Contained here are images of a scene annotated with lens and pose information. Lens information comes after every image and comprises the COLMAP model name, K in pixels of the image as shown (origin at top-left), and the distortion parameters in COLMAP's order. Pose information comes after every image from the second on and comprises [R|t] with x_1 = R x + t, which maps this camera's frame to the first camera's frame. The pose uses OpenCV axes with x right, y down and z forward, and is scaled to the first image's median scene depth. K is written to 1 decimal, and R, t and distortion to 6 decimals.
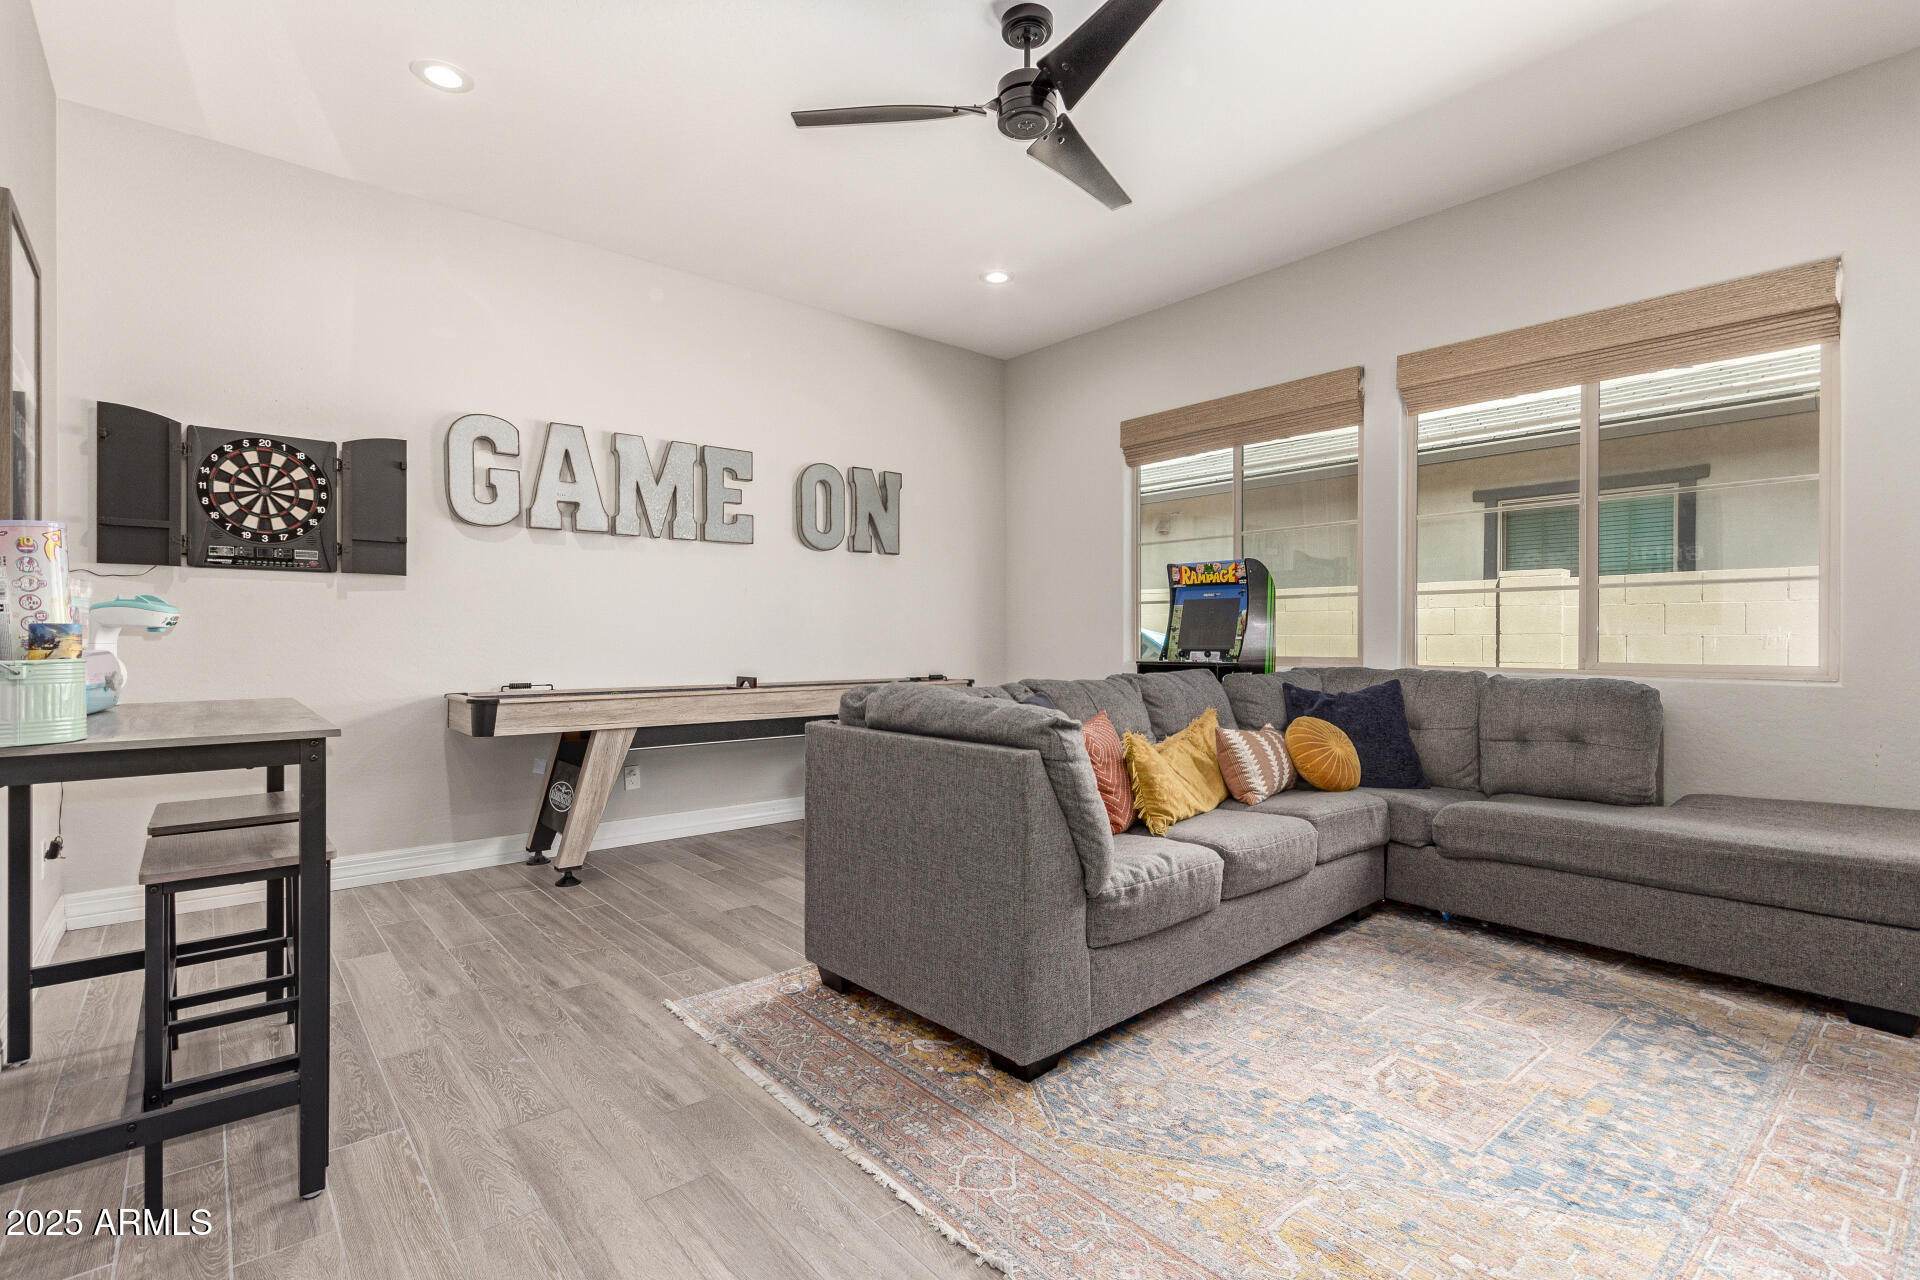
lens RADIAL K [[891.7, 0, 959.0], [0, 891.7, 640.0], [0, 0, 1]] dist [0.004288, 0.000027]
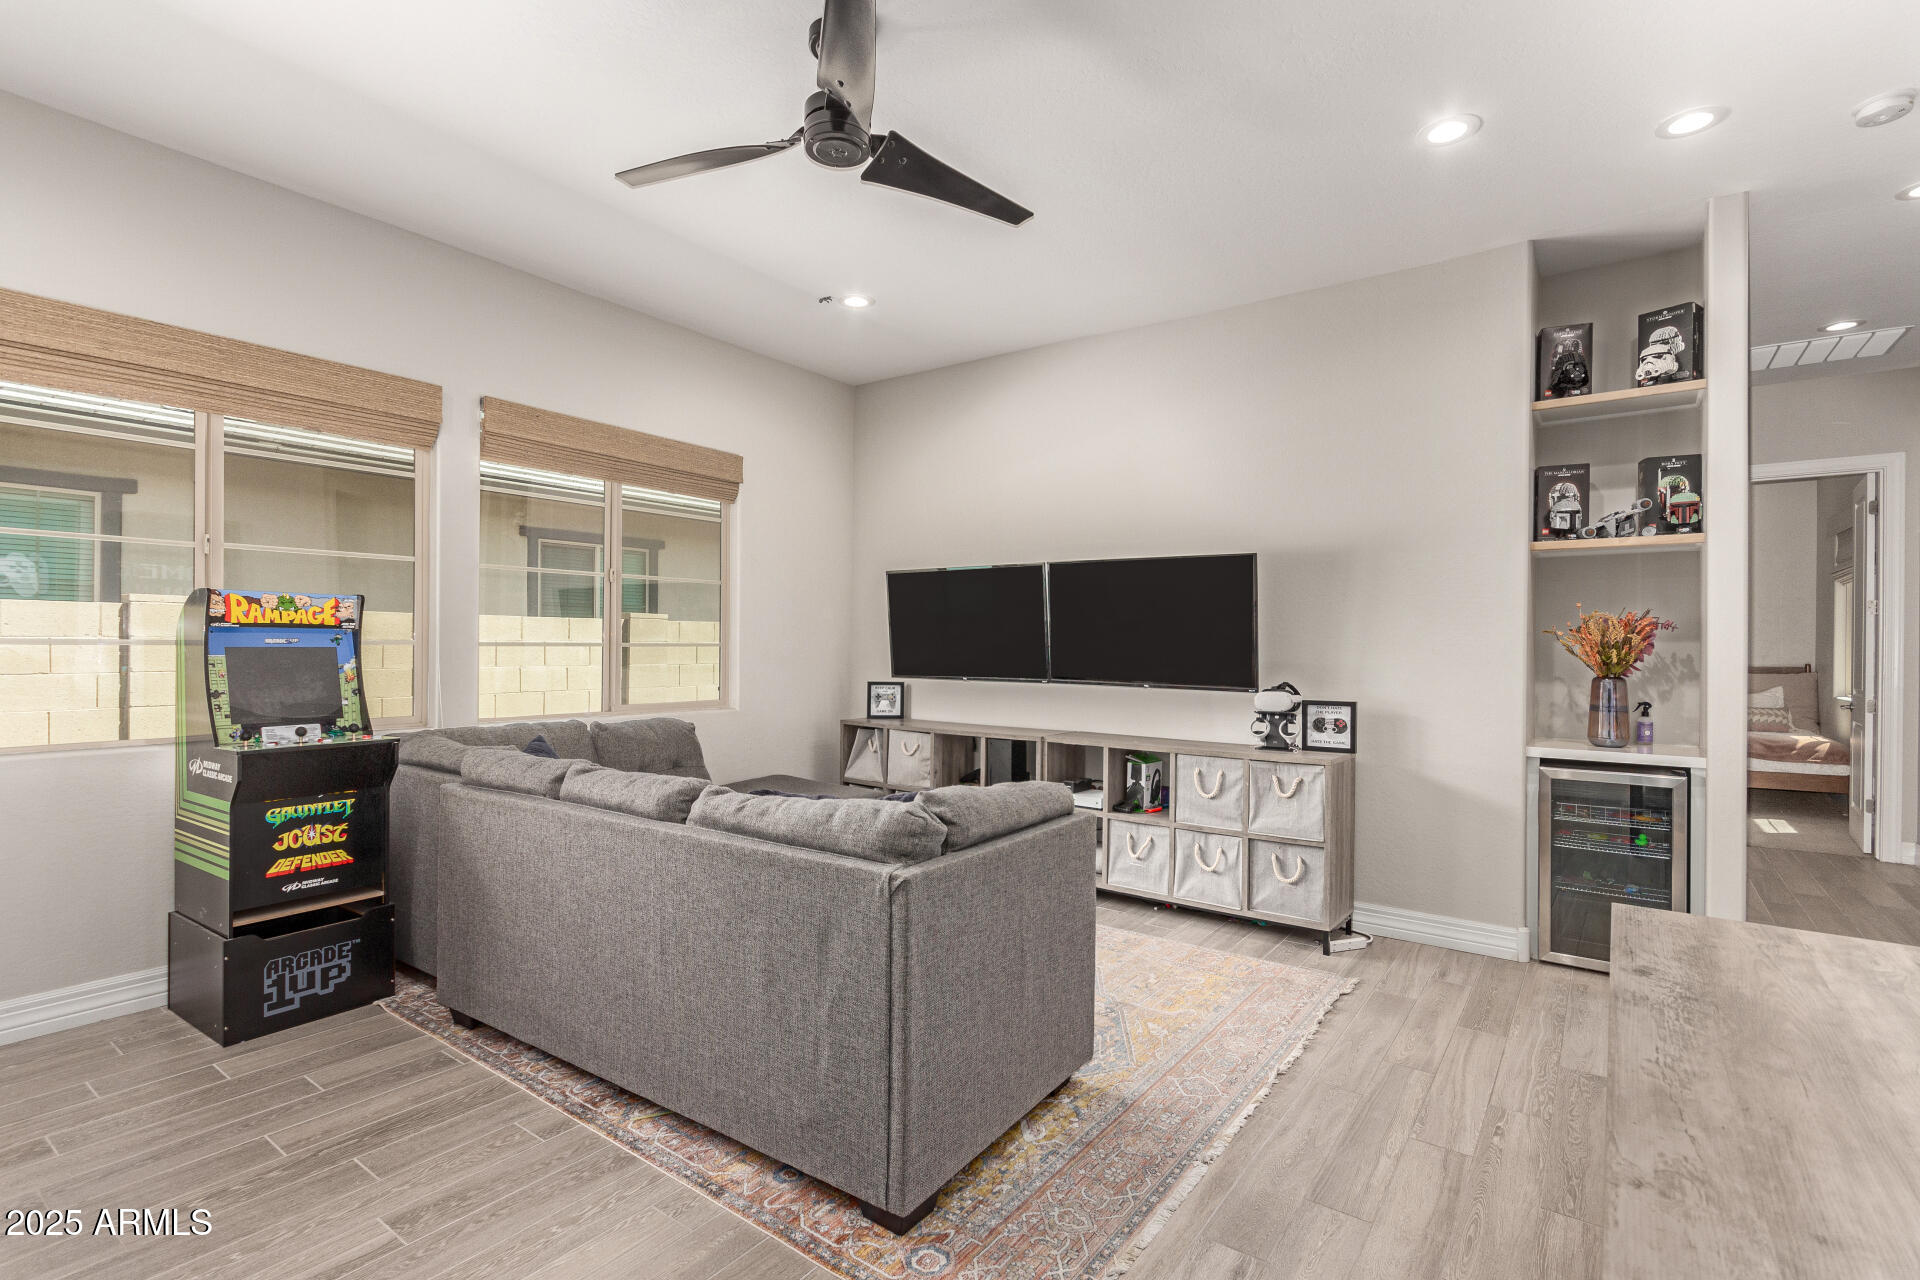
lens RADIAL K [[891.7, 0, 960.4], [0, 891.7, 645.5], [0, 0, 1]] dist [0.004288, 0.000027]
pose [[-0.231873, -0.003694, 0.972739, -0.525921], [-0.005750, 0.999981, 0.002427, -0.054294], [-0.972729, -0.005031, -0.231890, 0.690249]]
